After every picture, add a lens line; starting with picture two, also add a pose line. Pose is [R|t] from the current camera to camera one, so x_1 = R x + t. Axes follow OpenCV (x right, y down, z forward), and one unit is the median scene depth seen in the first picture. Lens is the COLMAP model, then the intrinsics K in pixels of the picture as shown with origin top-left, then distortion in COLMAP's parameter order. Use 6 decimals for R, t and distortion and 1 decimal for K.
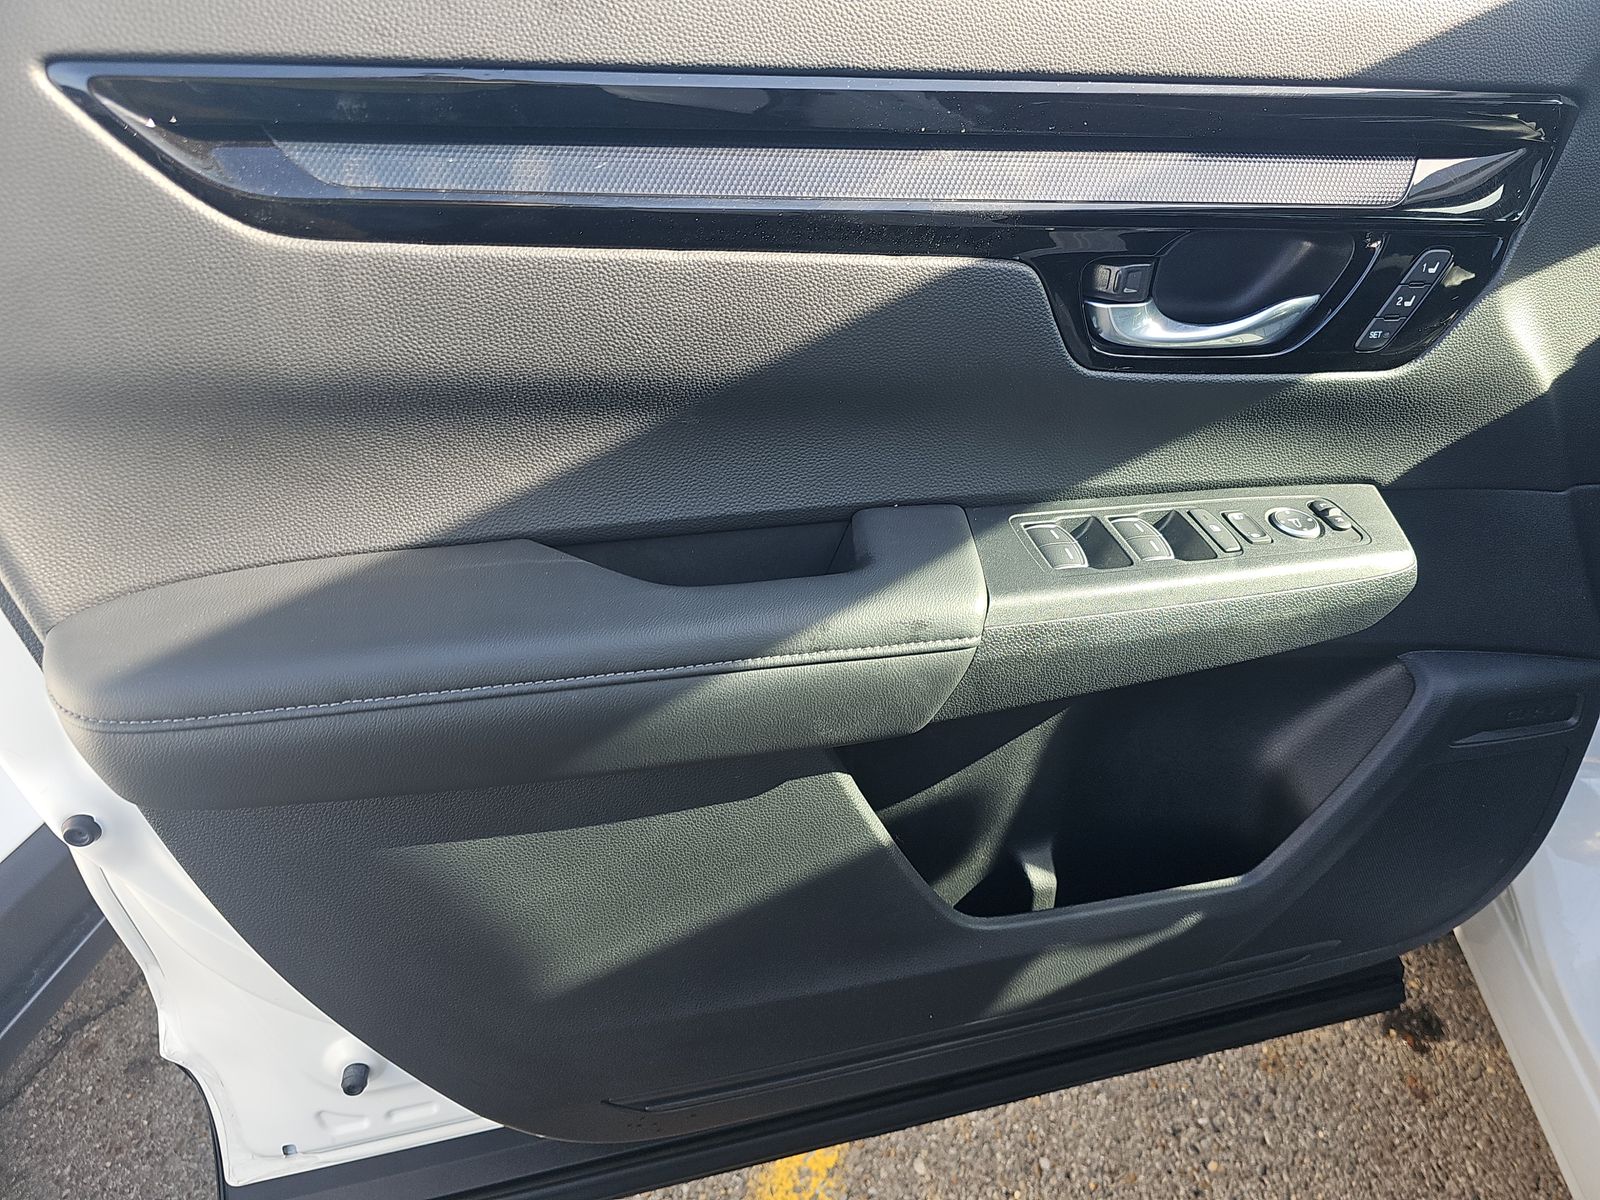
lens RADIAL K [[1075.5, 0, 804.2], [0, 1075.5, 597.4], [0, 0, 1]] dist [0.004181, -0.009125]
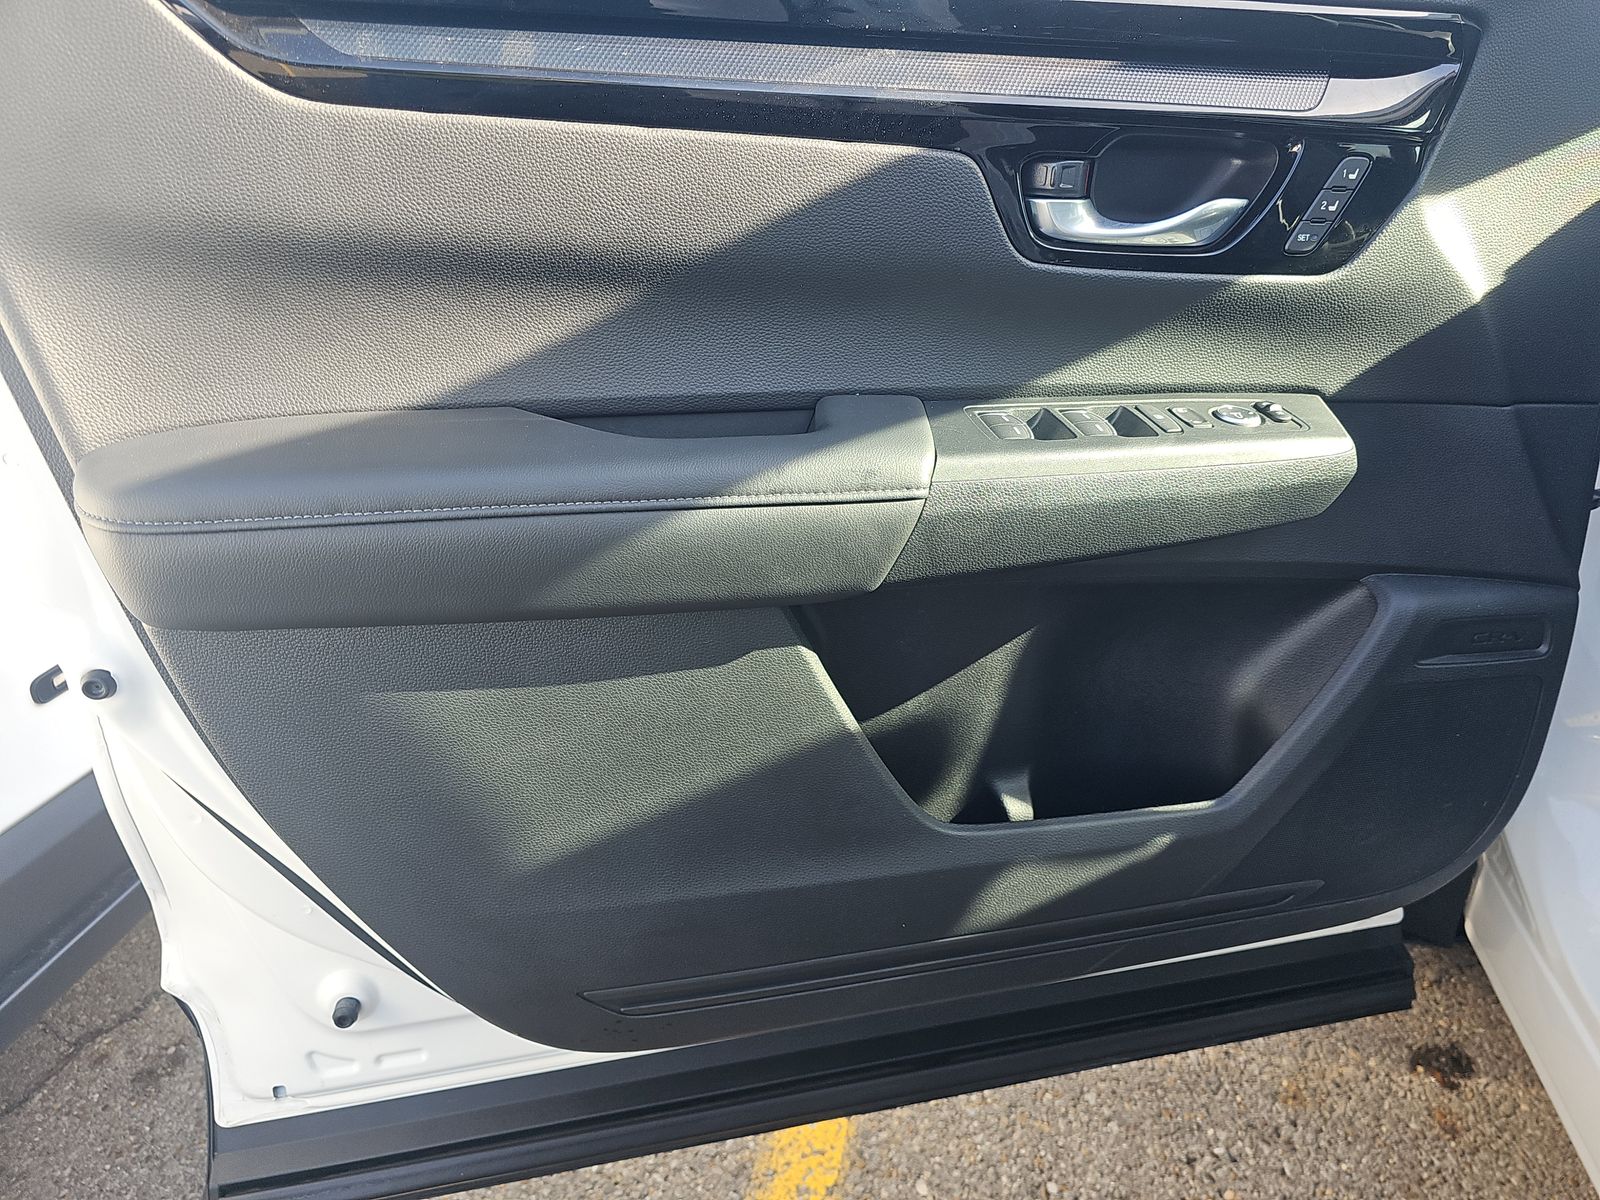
lens RADIAL K [[1075.5, 0, 794.5], [0, 1075.5, 602.7], [0, 0, 1]] dist [0.004181, -0.009125]
pose [[0.999132, 0.003081, -0.041538, 0.061815], [-0.007411, 0.994496, -0.104512, 0.212018], [0.040988, 0.104730, 0.993656, -0.045993]]
